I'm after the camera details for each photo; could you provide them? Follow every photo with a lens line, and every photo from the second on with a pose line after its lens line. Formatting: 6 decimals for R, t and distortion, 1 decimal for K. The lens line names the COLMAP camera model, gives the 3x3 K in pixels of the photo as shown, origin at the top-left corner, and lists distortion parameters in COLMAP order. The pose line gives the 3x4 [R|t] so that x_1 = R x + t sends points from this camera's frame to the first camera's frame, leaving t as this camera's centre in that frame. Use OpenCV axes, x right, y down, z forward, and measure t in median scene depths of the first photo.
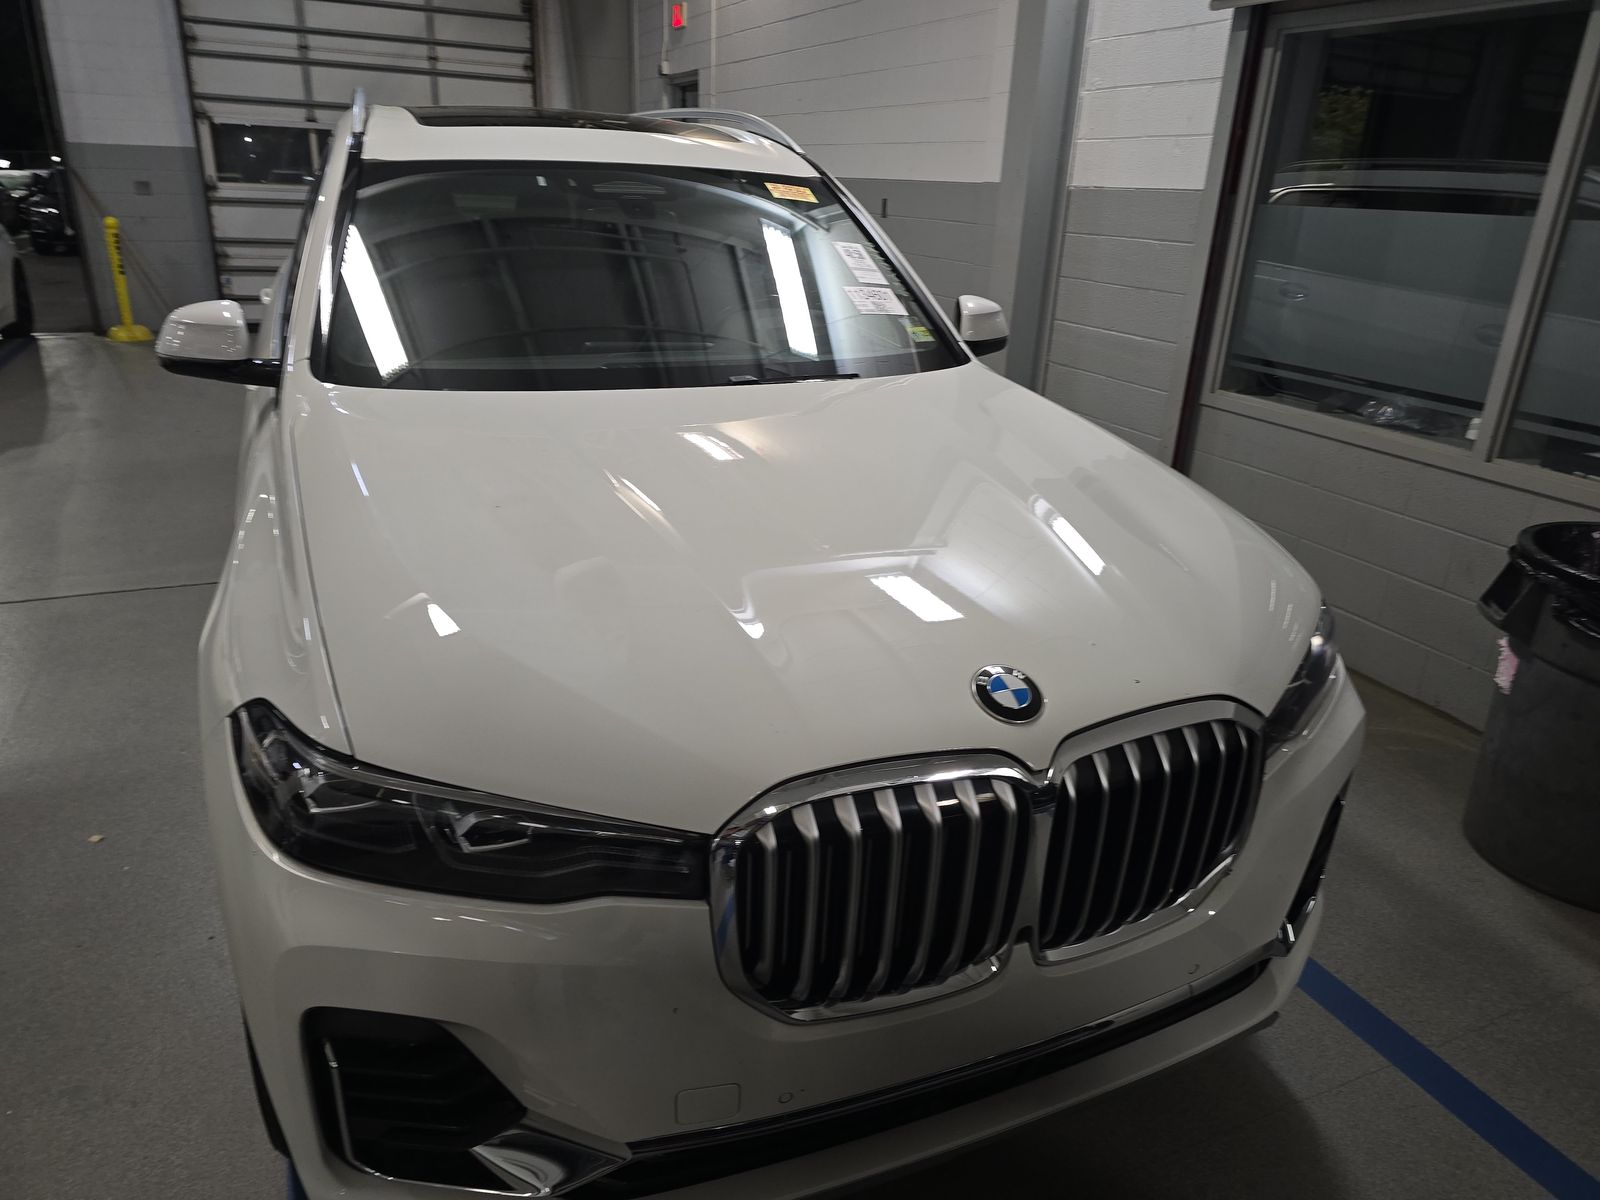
lens RADIAL K [[1069.6, 0, 800.8], [0, 1069.6, 599.4], [0, 0, 1]] dist [0.048792, -0.029286]
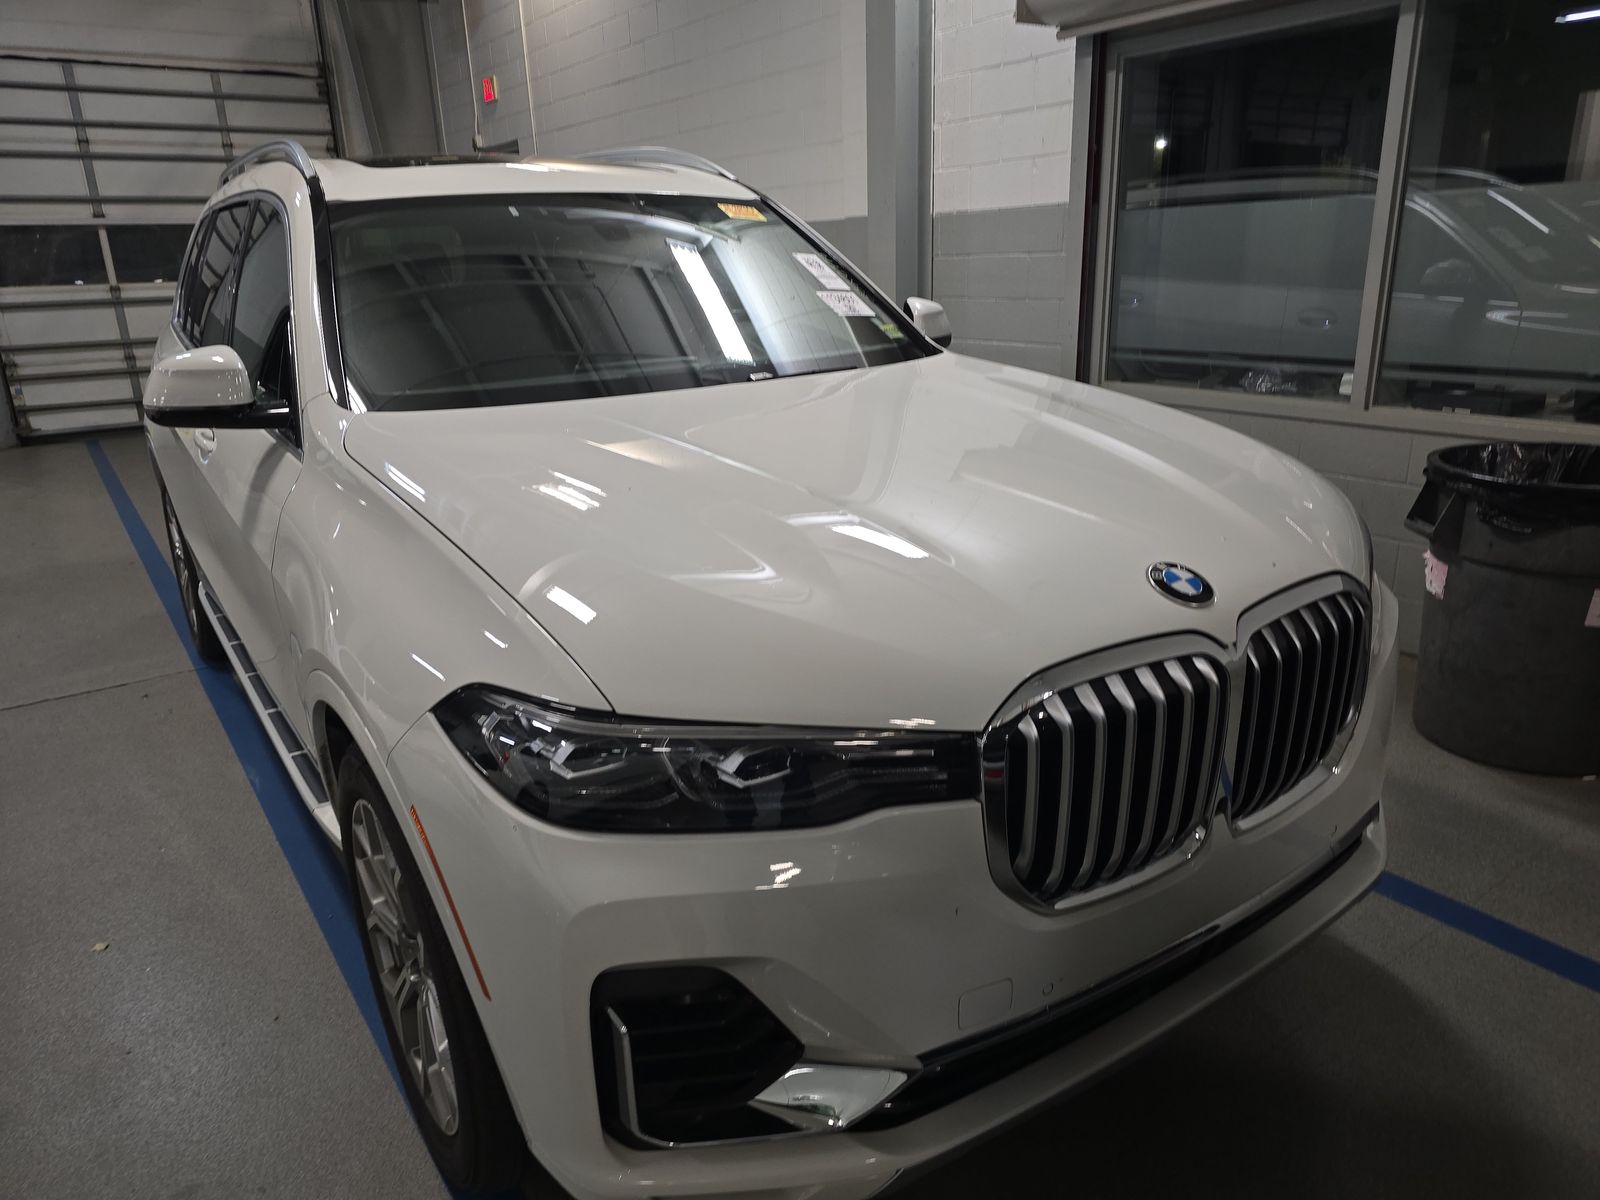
lens RADIAL K [[1069.6, 0, 786.5], [0, 1069.6, 606.2], [0, 0, 1]] dist [0.048792, -0.029286]
pose [[0.979205, -0.123972, 0.160587, -0.175284], [0.132842, 0.990084, -0.045689, 0.049909], [-0.153330, 0.066071, 0.985964, -0.005232]]
